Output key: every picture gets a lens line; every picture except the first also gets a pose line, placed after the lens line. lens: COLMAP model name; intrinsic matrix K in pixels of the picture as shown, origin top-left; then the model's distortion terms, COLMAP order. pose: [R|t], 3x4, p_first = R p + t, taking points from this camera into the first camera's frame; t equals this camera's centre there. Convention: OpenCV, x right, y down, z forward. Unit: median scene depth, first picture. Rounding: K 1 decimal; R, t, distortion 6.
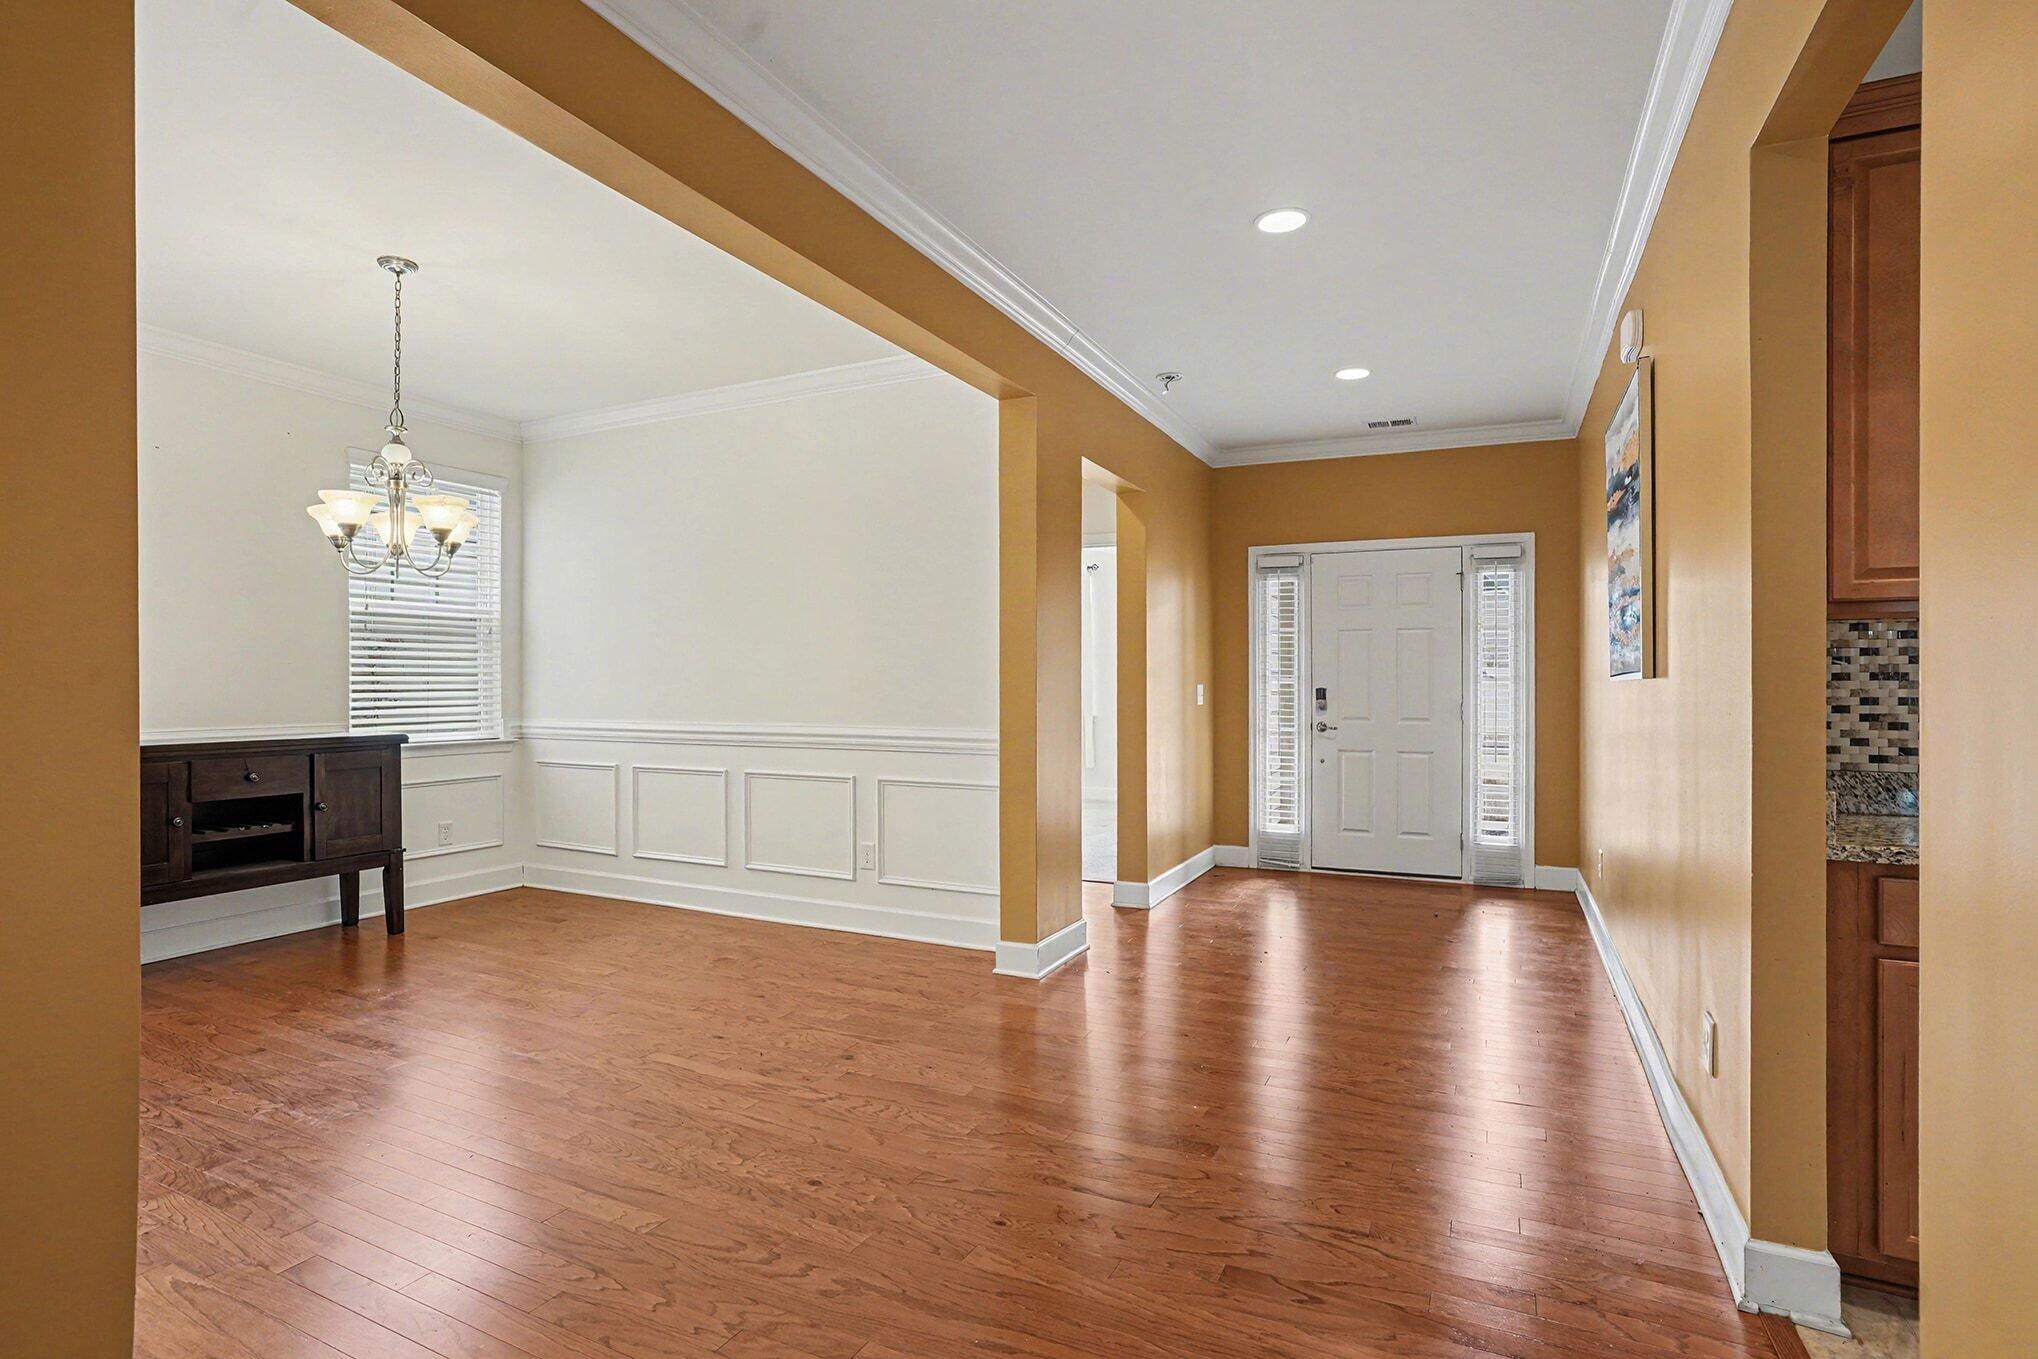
lens RADIAL K [[1008.4, 0, 1001.2], [0, 1008.4, 681.7], [0, 0, 1]] dist [-0.037999, 0.005925]
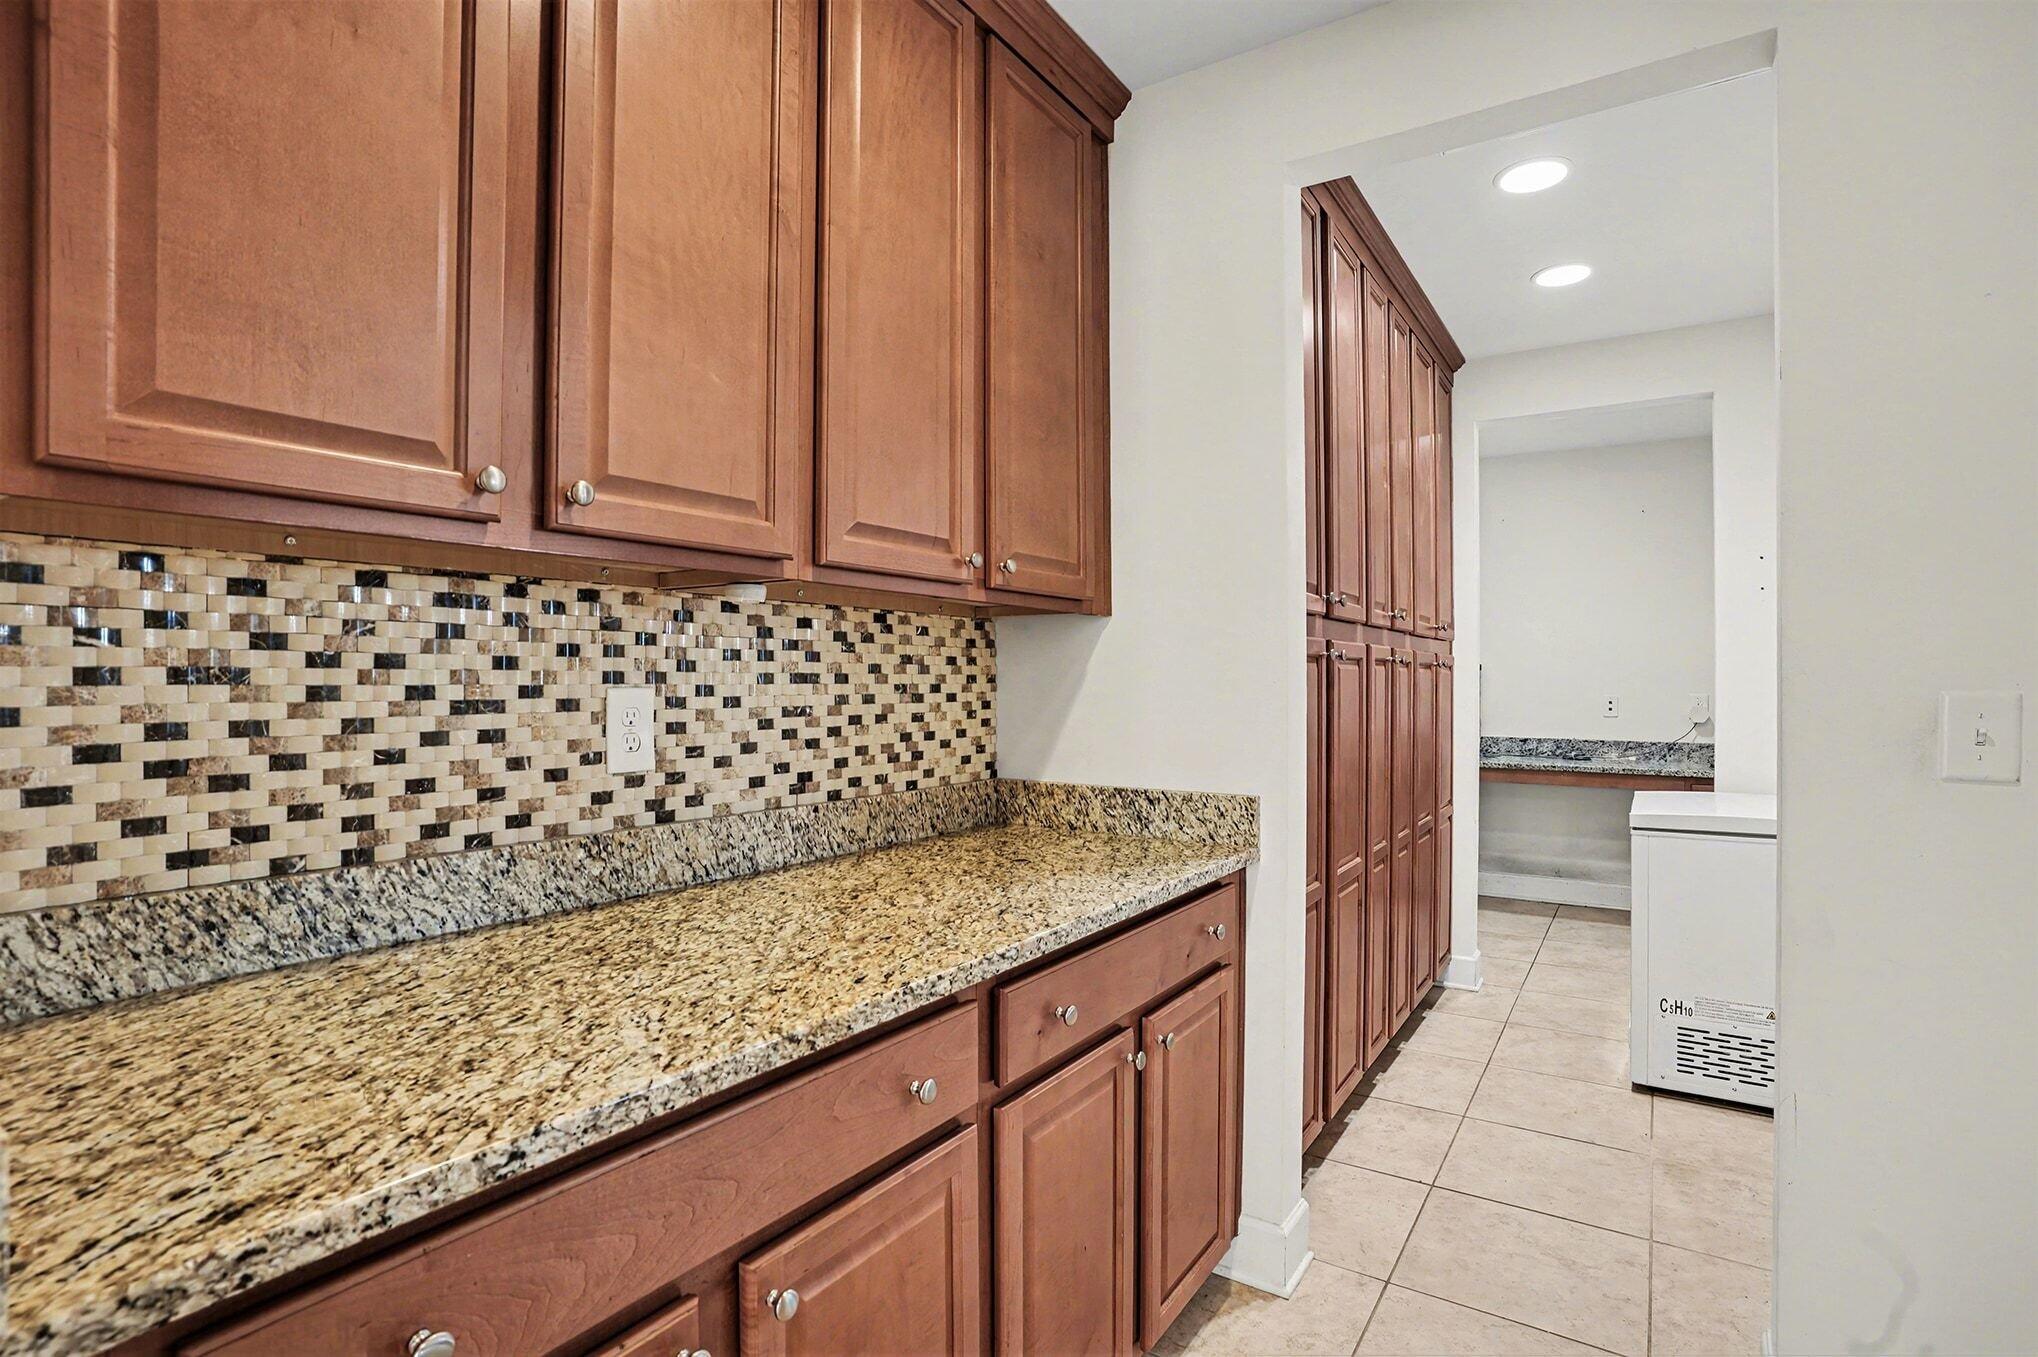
lens RADIAL K [[1008.4, 0, 1036.4], [0, 1008.4, 680.0], [0, 0, 1]] dist [-0.037999, 0.005925]
pose [[0.140039, -0.002539, 0.990143, 0.502223], [-0.001560, 0.999995, 0.002785, -0.005301], [-0.990145, -0.001934, 0.140035, 0.551191]]
